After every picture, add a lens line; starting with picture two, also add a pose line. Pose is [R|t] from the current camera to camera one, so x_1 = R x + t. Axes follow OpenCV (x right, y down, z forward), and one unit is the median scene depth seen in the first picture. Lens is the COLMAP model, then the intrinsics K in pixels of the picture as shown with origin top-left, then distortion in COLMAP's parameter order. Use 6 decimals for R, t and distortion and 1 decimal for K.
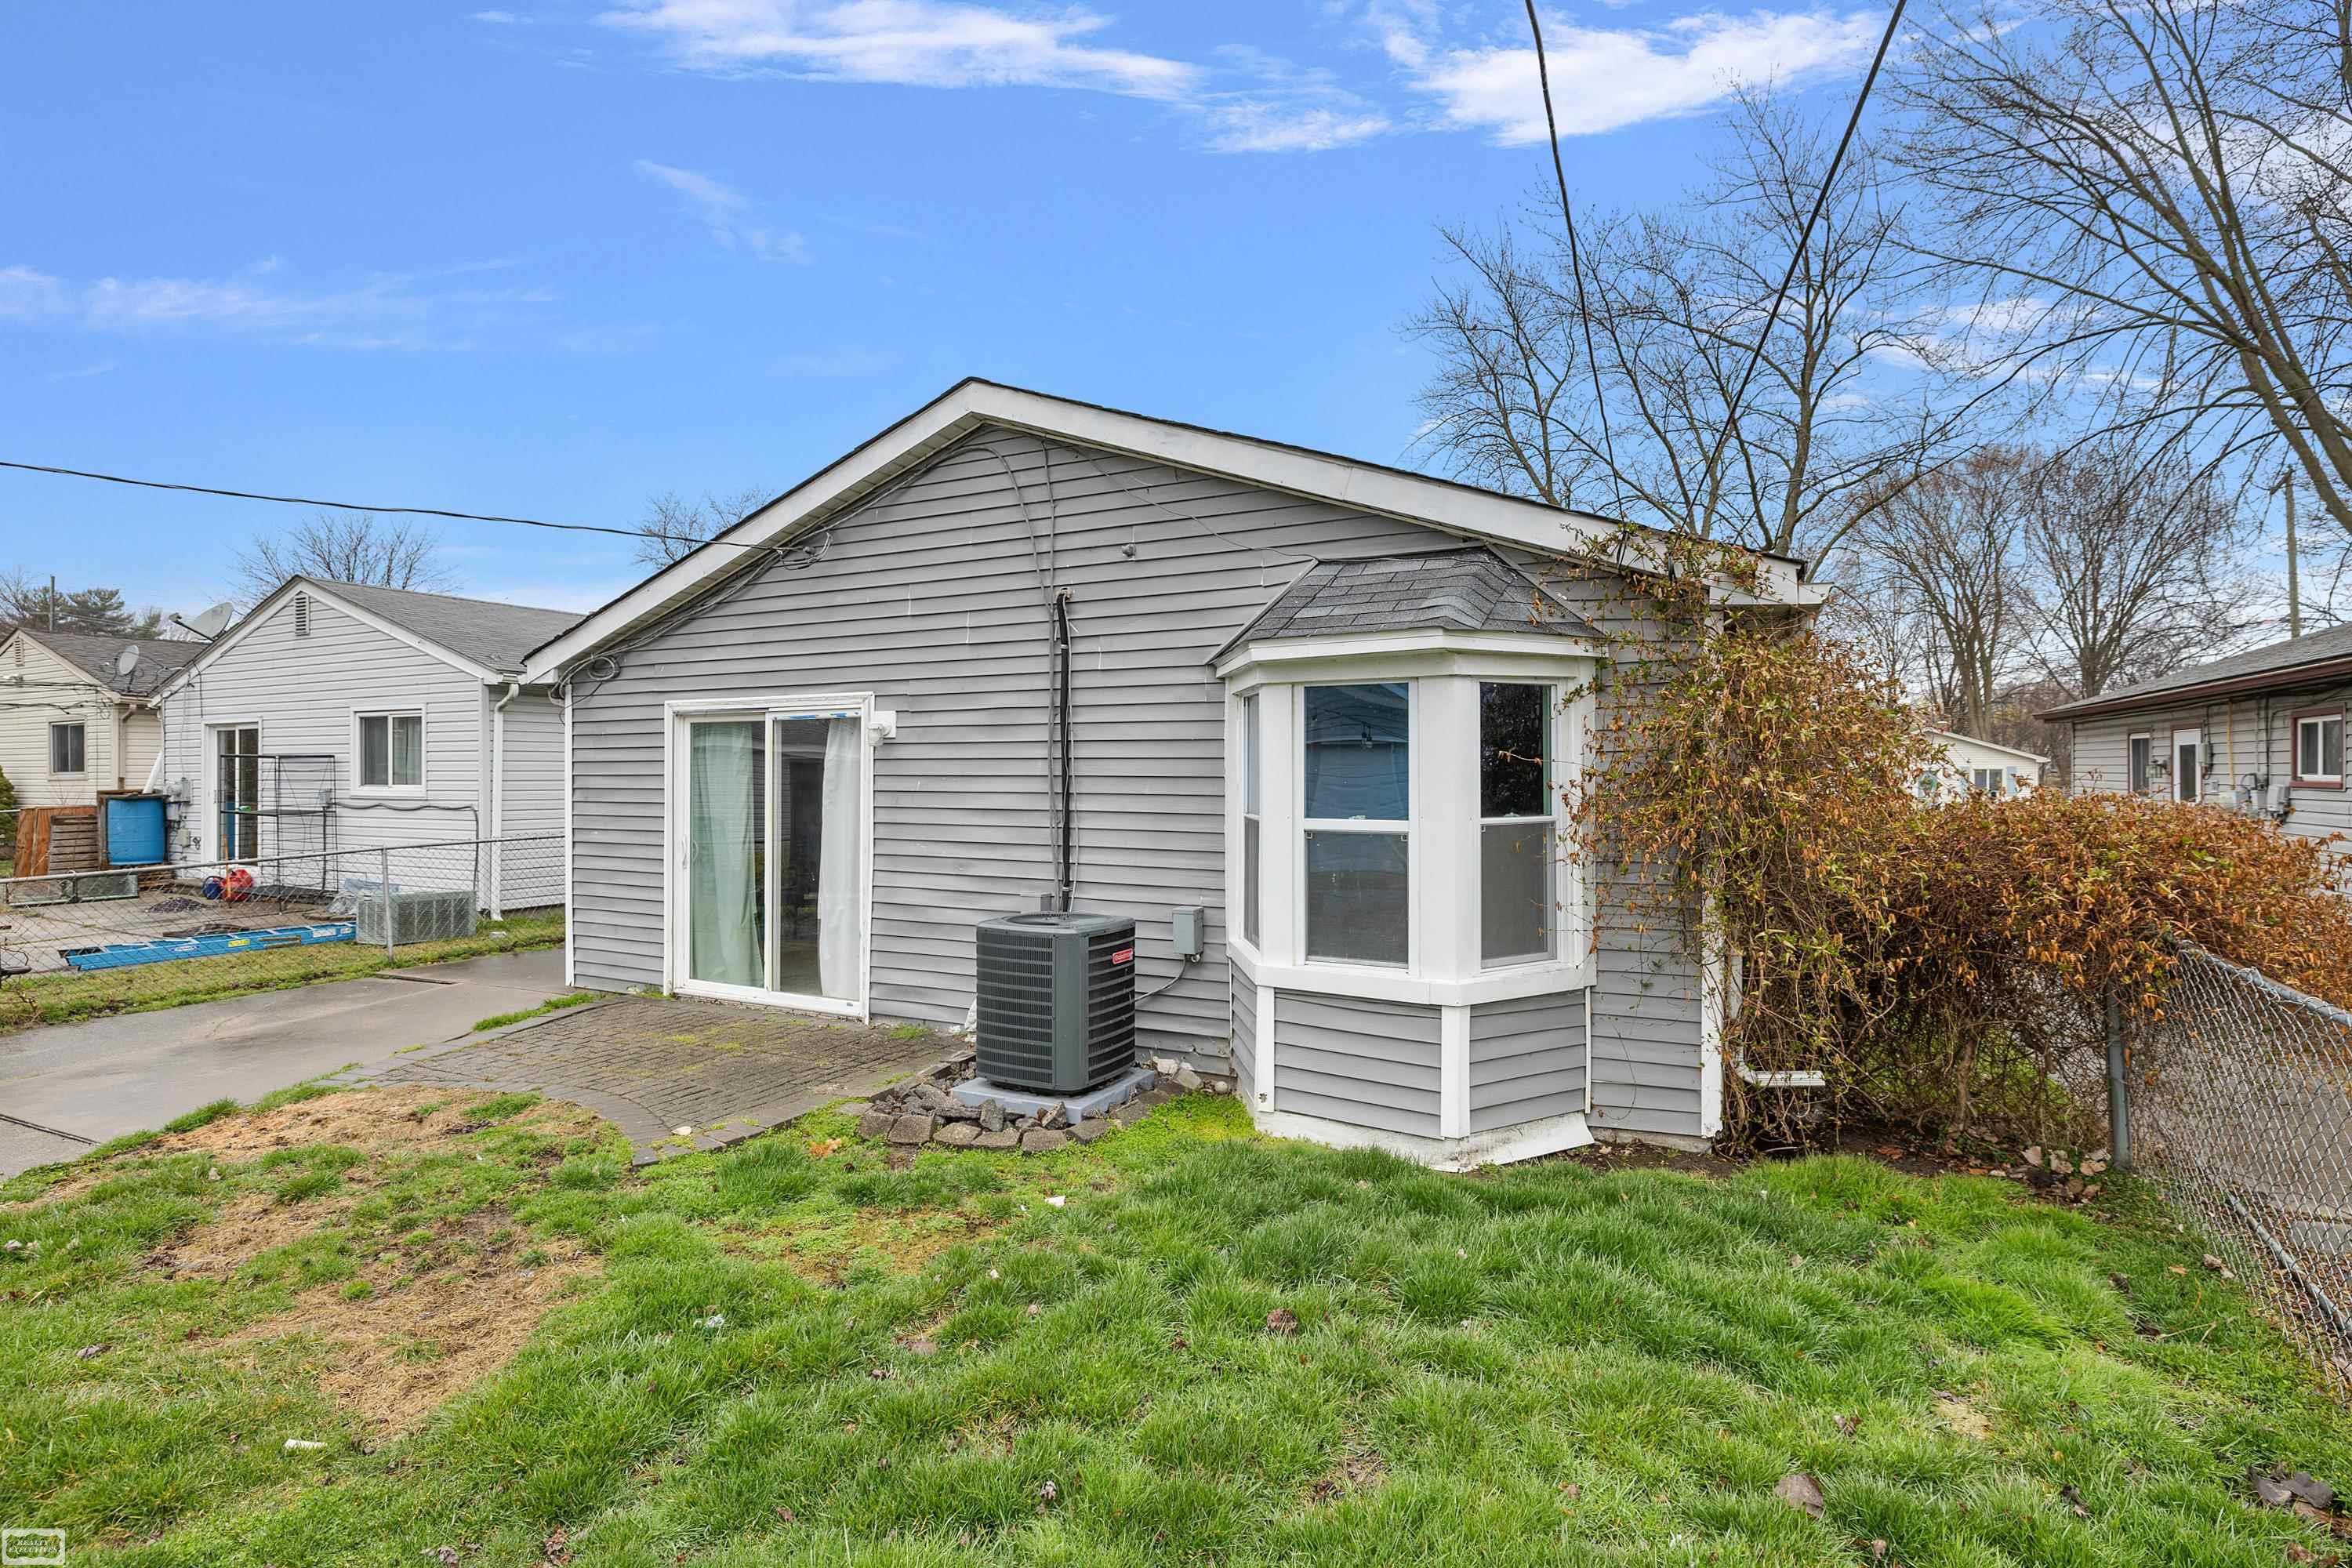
lens RADIAL K [[1116.1, 0, 1175.2], [0, 1116.1, 775.3], [0, 0, 1]] dist [-0.001157, 0.000626]
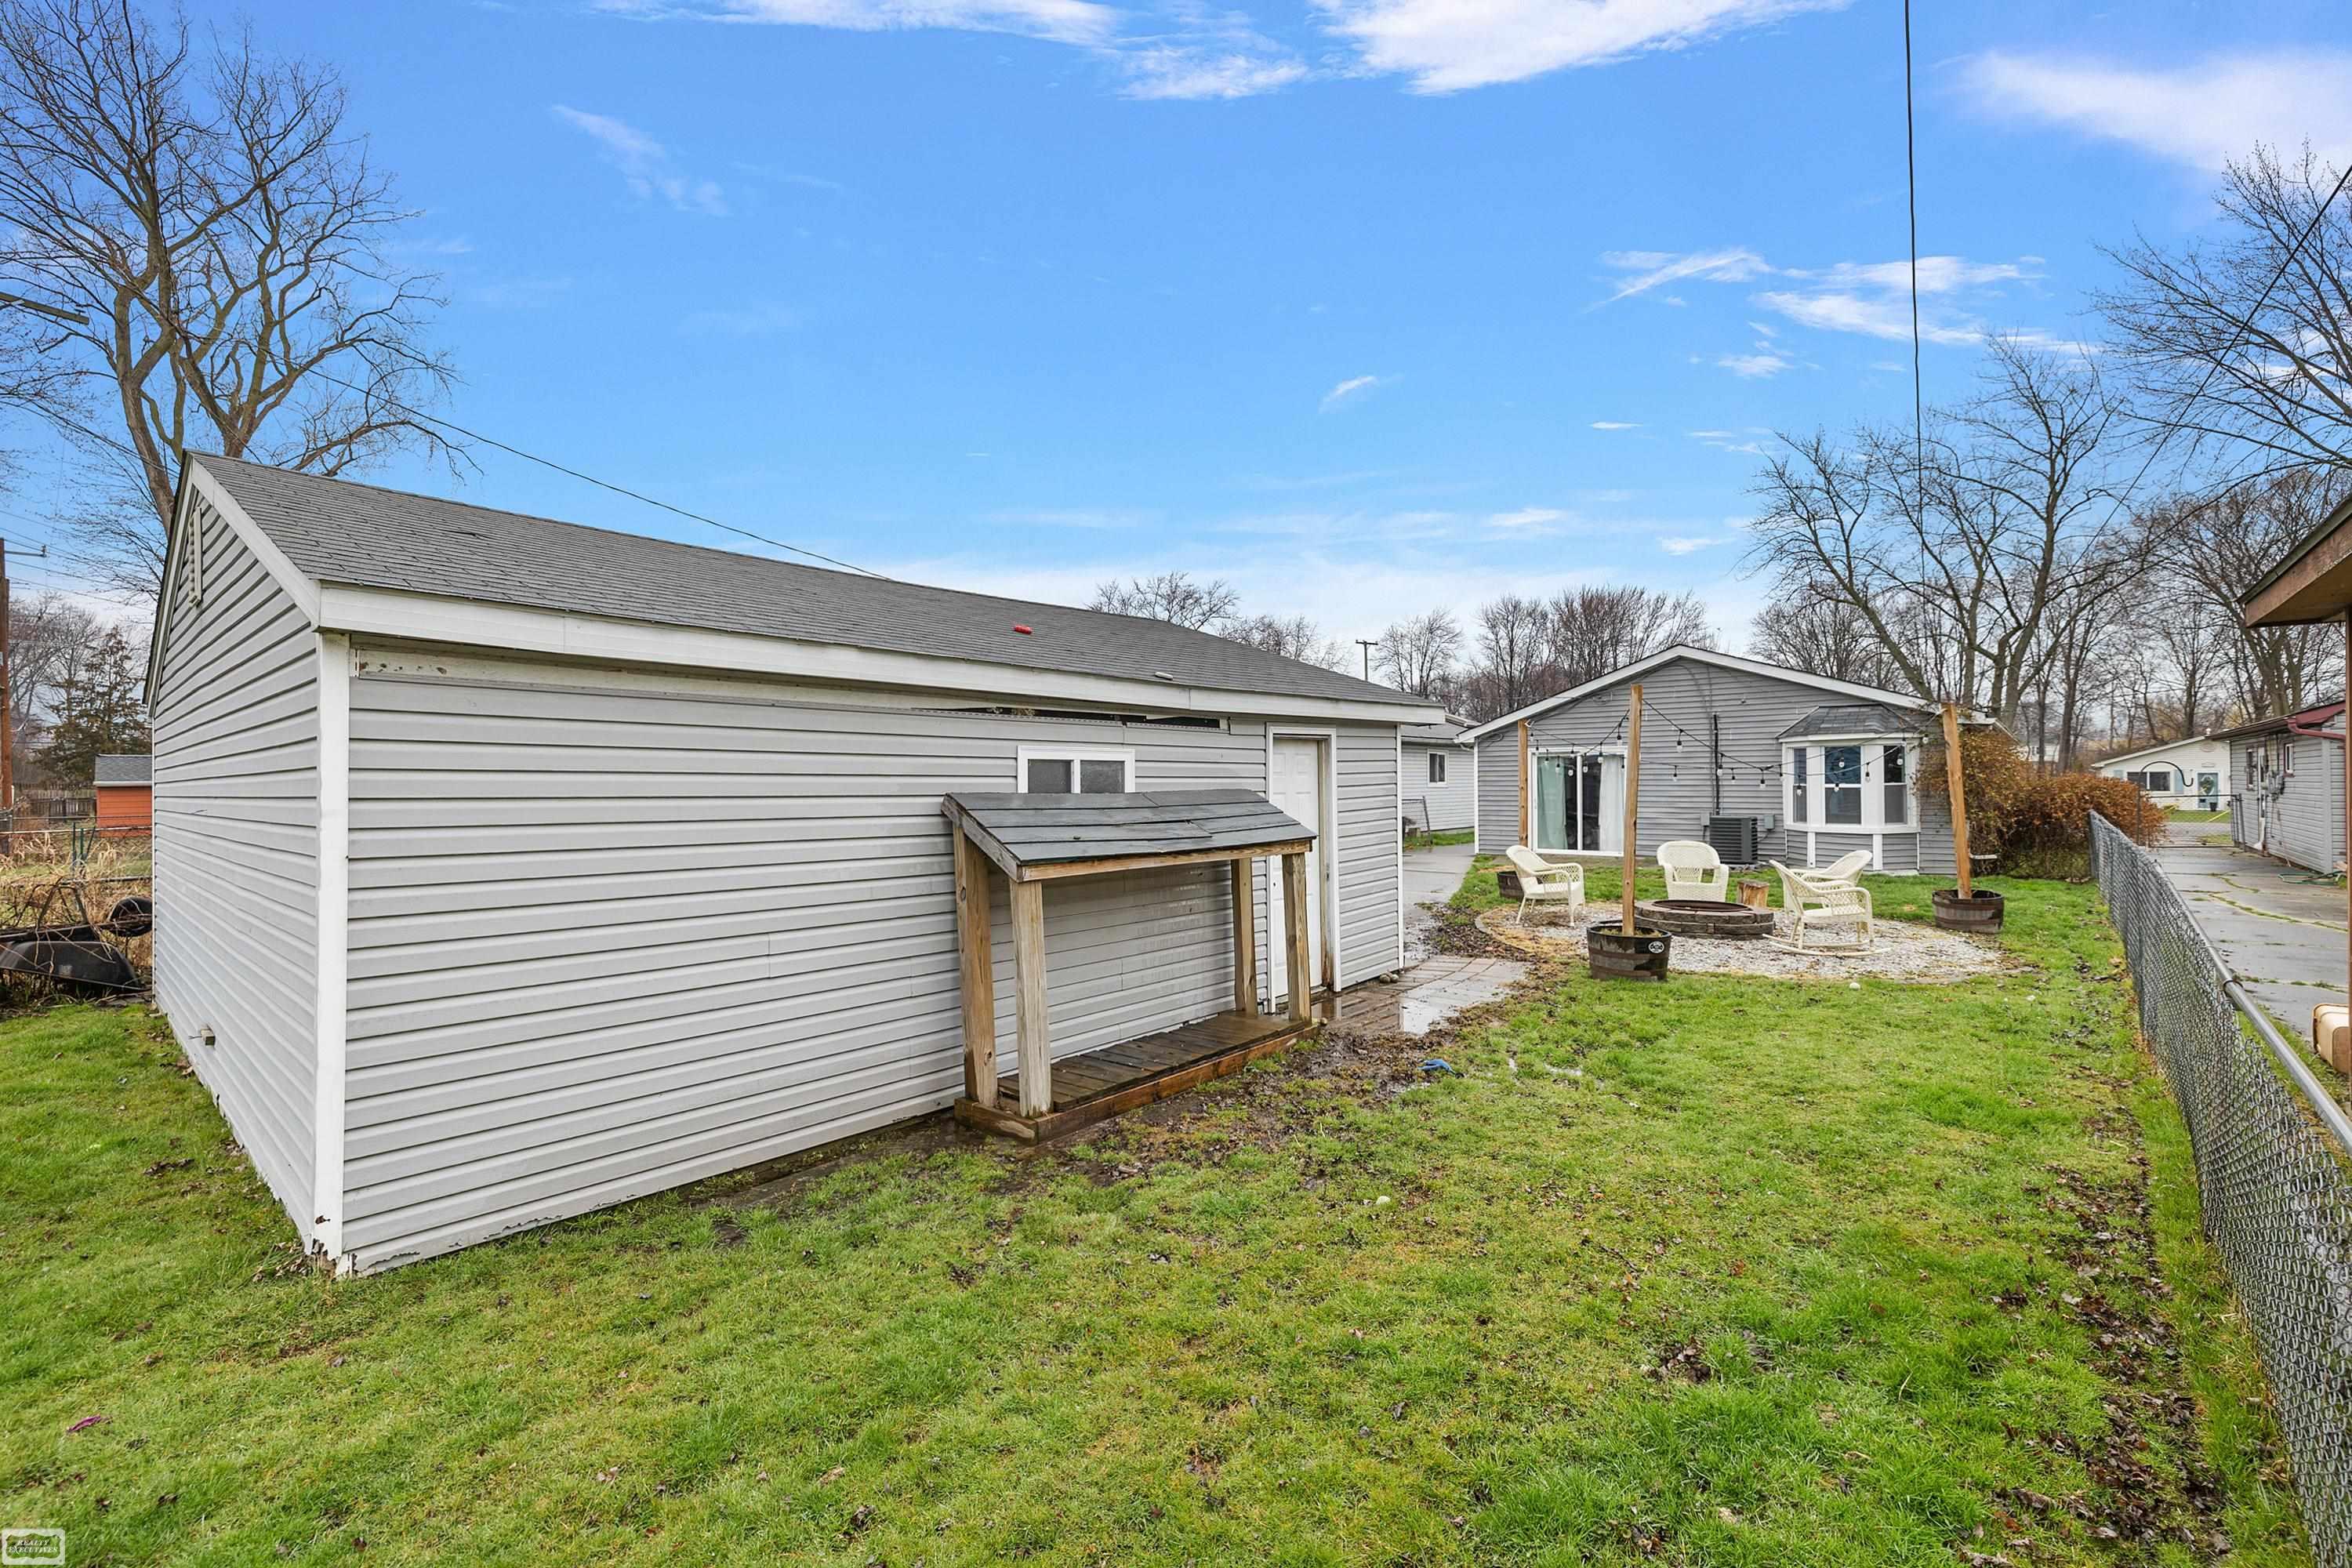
lens RADIAL K [[982.3, 0, 1167.3], [0, 982.3, 773.2], [0, 0, 1]] dist [-0.001737, -0.000352]
pose [[0.967127, -0.008763, -0.254143, -0.872627], [0.005896, 0.999910, -0.012040, 0.022313], [0.254226, 0.010146, 0.967092, -1.997902]]
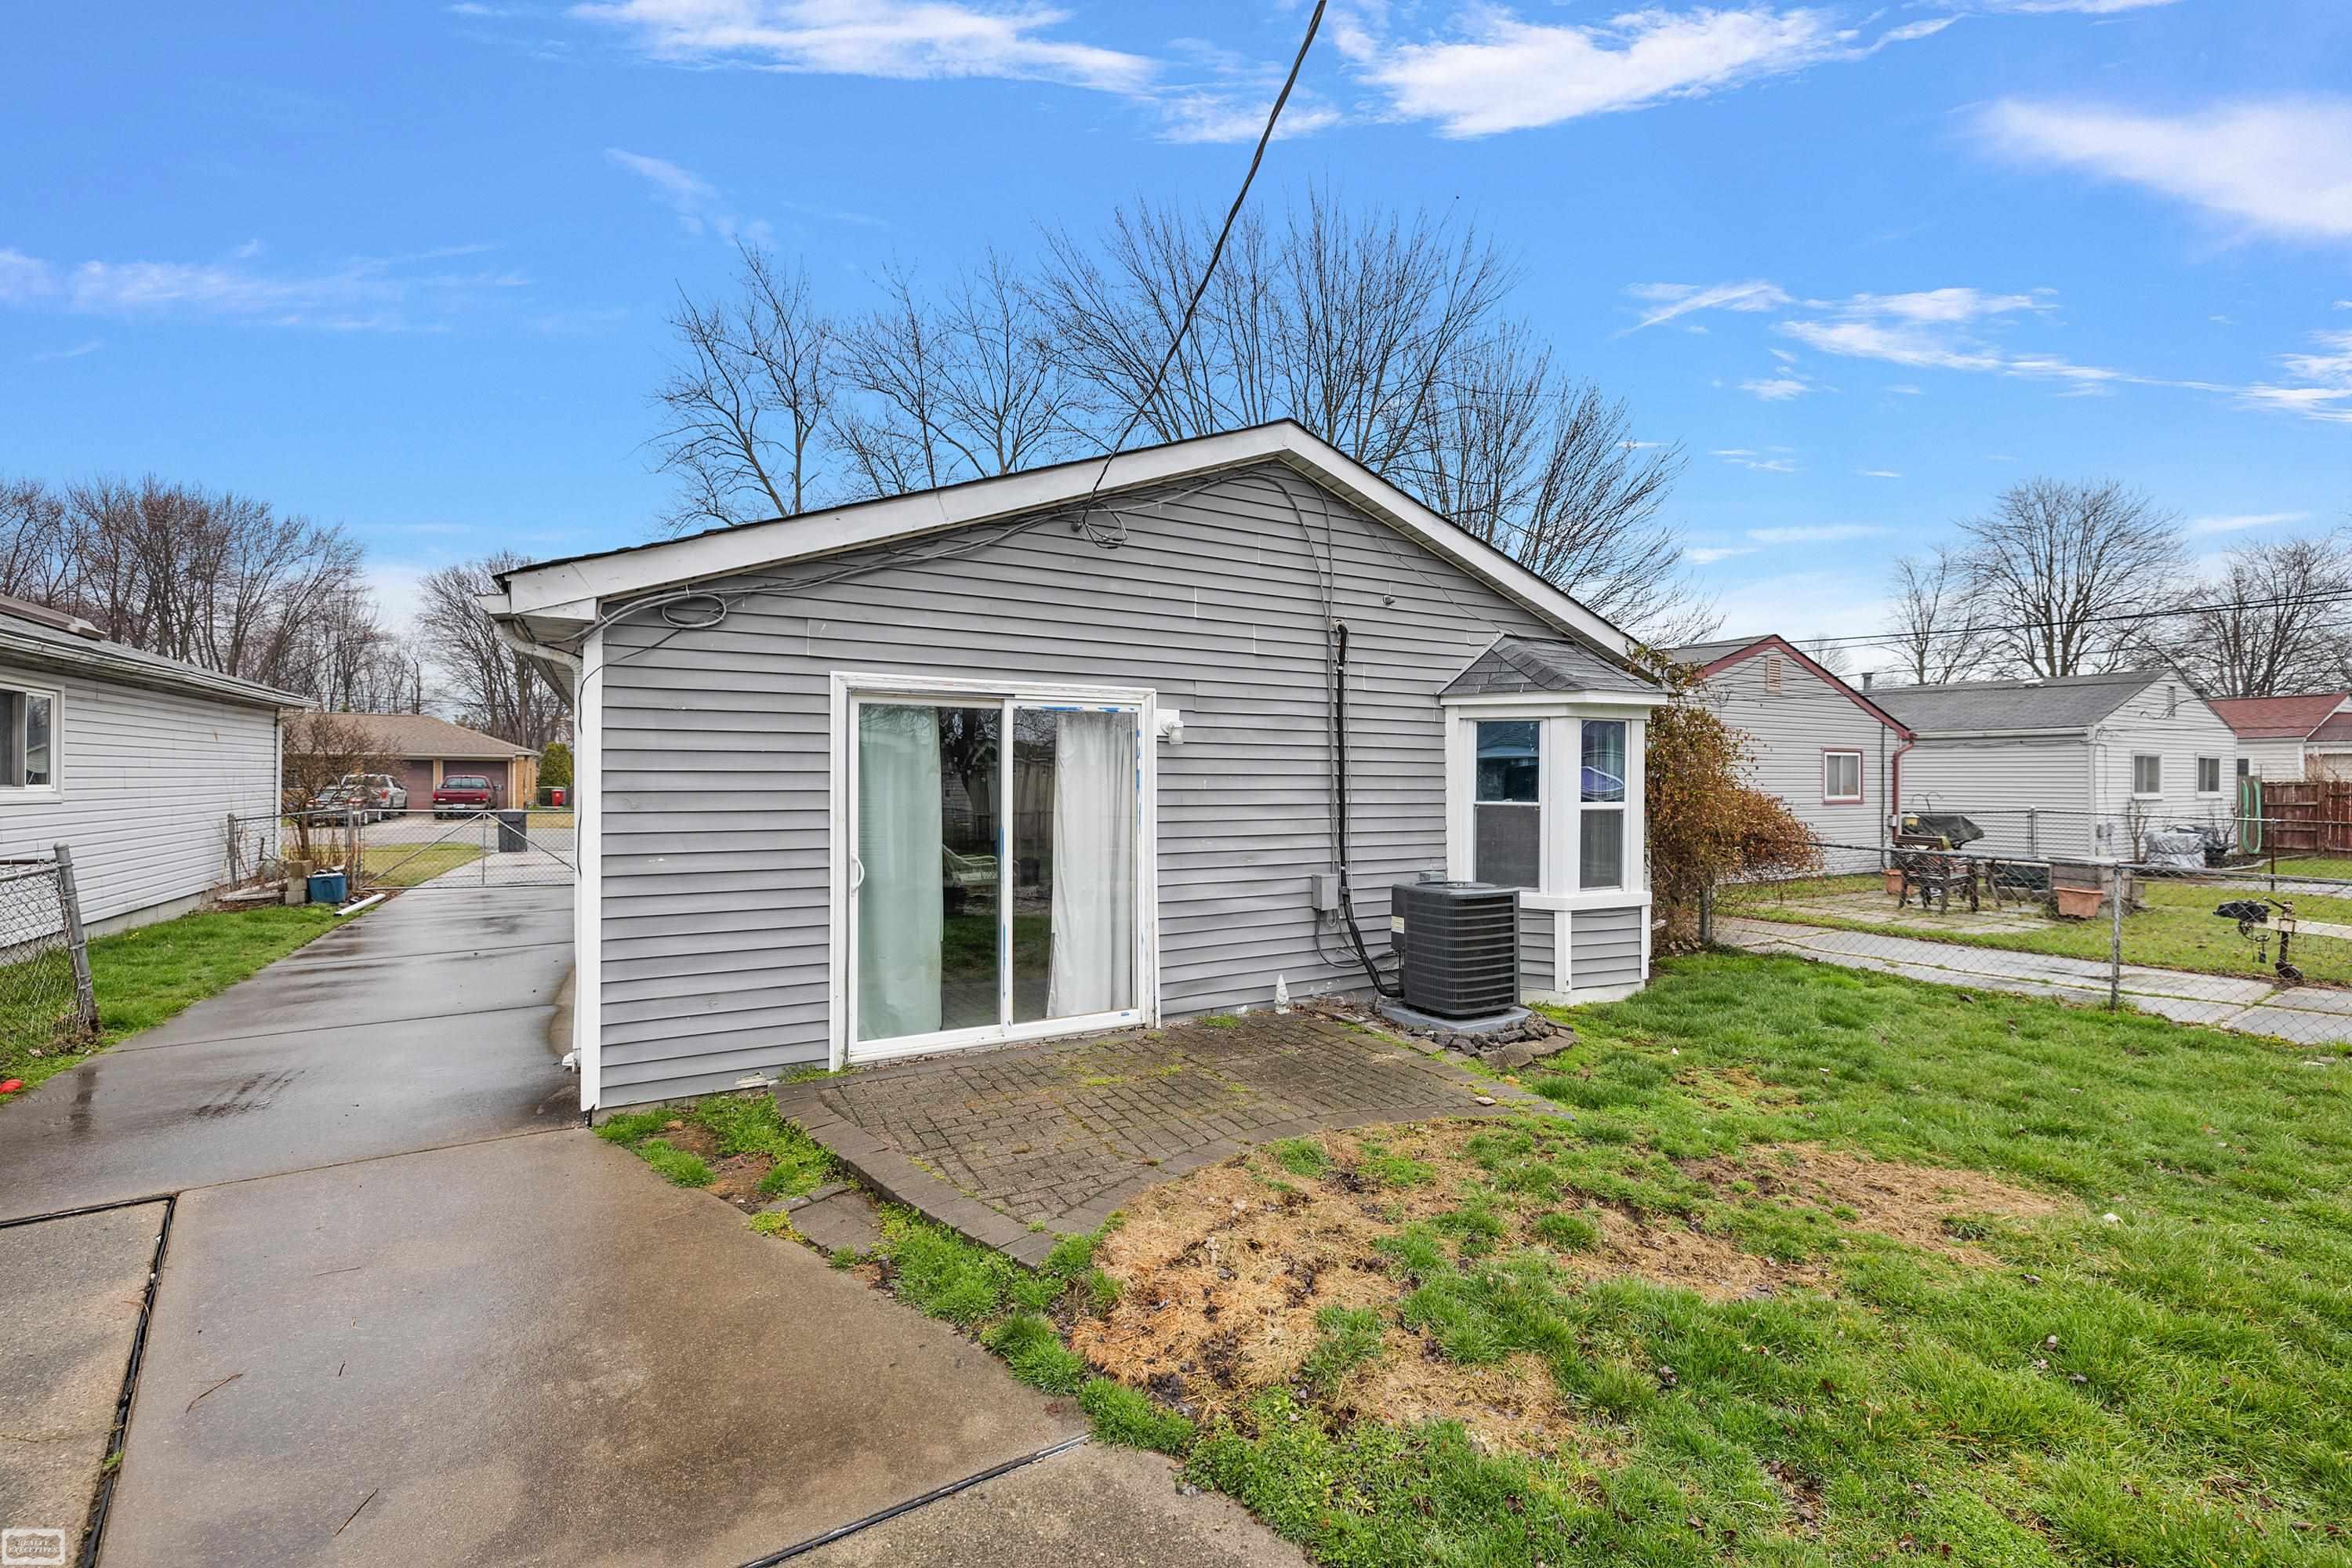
lens RADIAL K [[982.3, 0, 1181.4], [0, 982.3, 780.6], [0, 0, 1]] dist [-0.001737, -0.000352]
pose [[0.547701, -0.000017, 0.836674, -1.080737], [-0.002357, 0.999996, 0.001563, 0.004875], [-0.836671, -0.002828, 0.547699, 0.559601]]
